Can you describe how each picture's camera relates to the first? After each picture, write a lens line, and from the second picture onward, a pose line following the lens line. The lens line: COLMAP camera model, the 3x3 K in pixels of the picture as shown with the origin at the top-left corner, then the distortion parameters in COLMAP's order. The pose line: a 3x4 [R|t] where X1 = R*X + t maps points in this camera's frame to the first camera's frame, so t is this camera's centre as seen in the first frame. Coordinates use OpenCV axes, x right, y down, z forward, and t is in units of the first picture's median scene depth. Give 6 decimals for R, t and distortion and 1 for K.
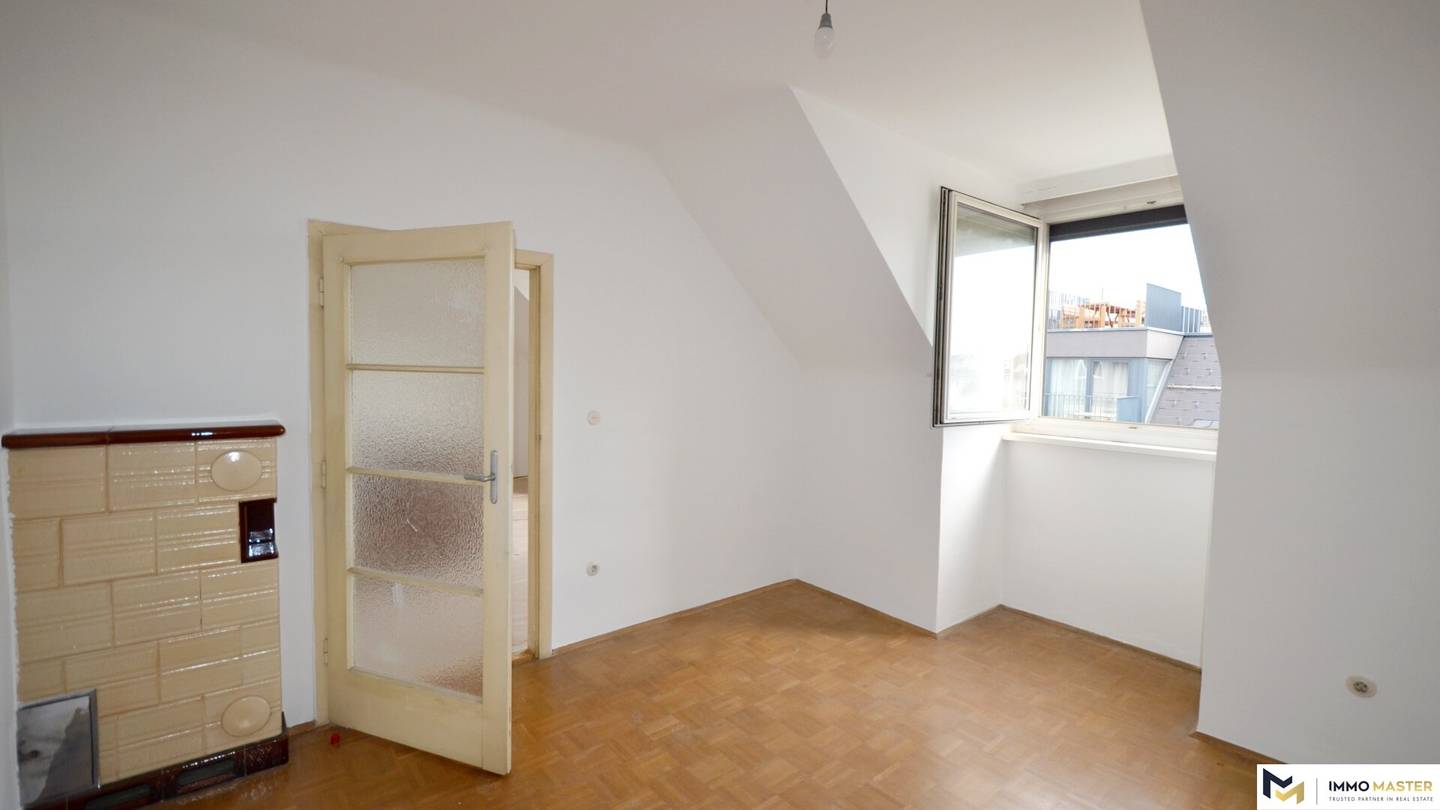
lens RADIAL K [[628.9, 0, 720.0], [0, 628.9, 405.0], [0, 0, 1]] dist [-0.018026, -0.000500]
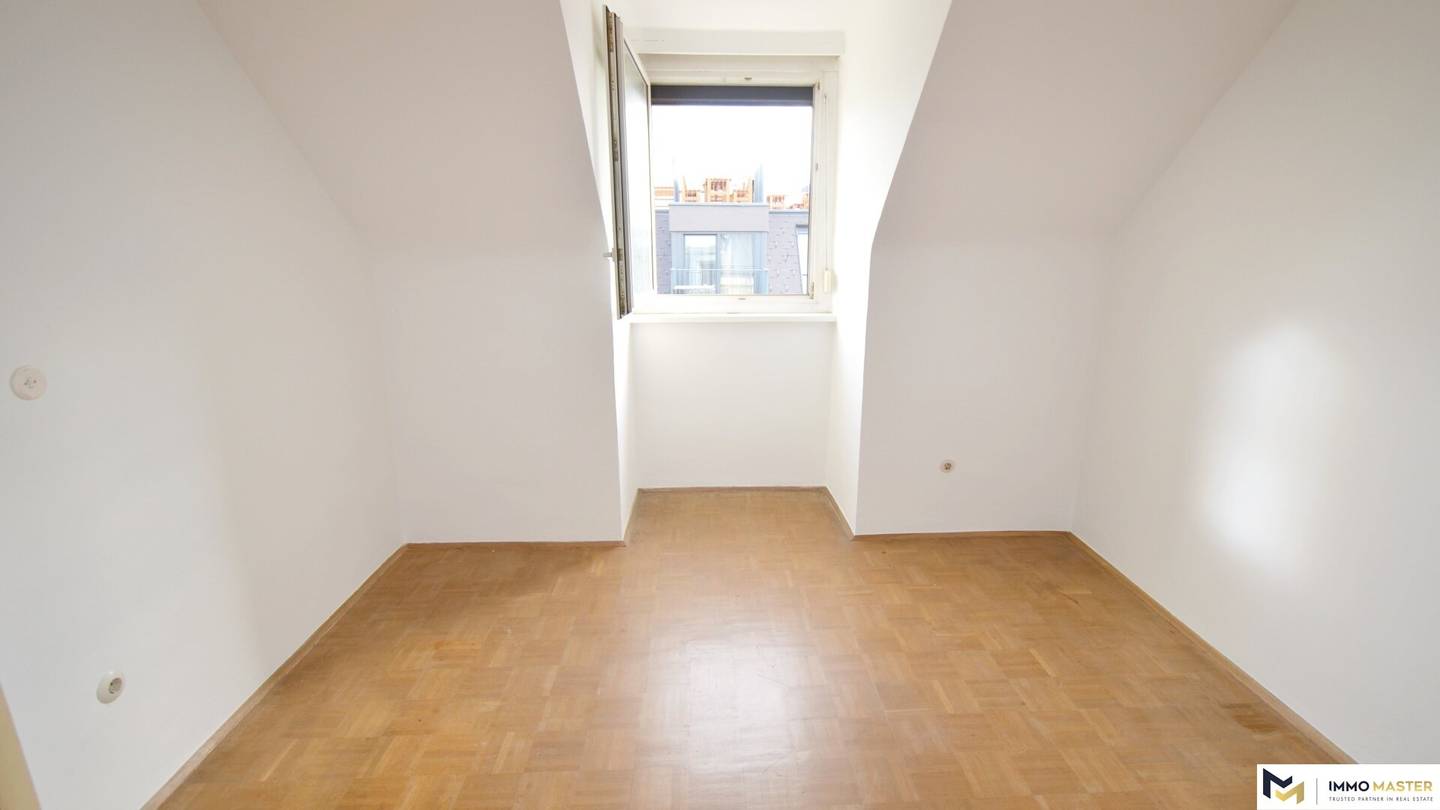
lens RADIAL K [[628.9, 0, 720.0], [0, 628.9, 405.0], [0, 0, 1]] dist [-0.018026, -0.000500]
pose [[0.579925, -0.218466, 0.784831, -0.270233], [0.056465, 0.971835, 0.228797, -0.037161], [-0.812711, -0.088369, 0.575927, 0.384806]]
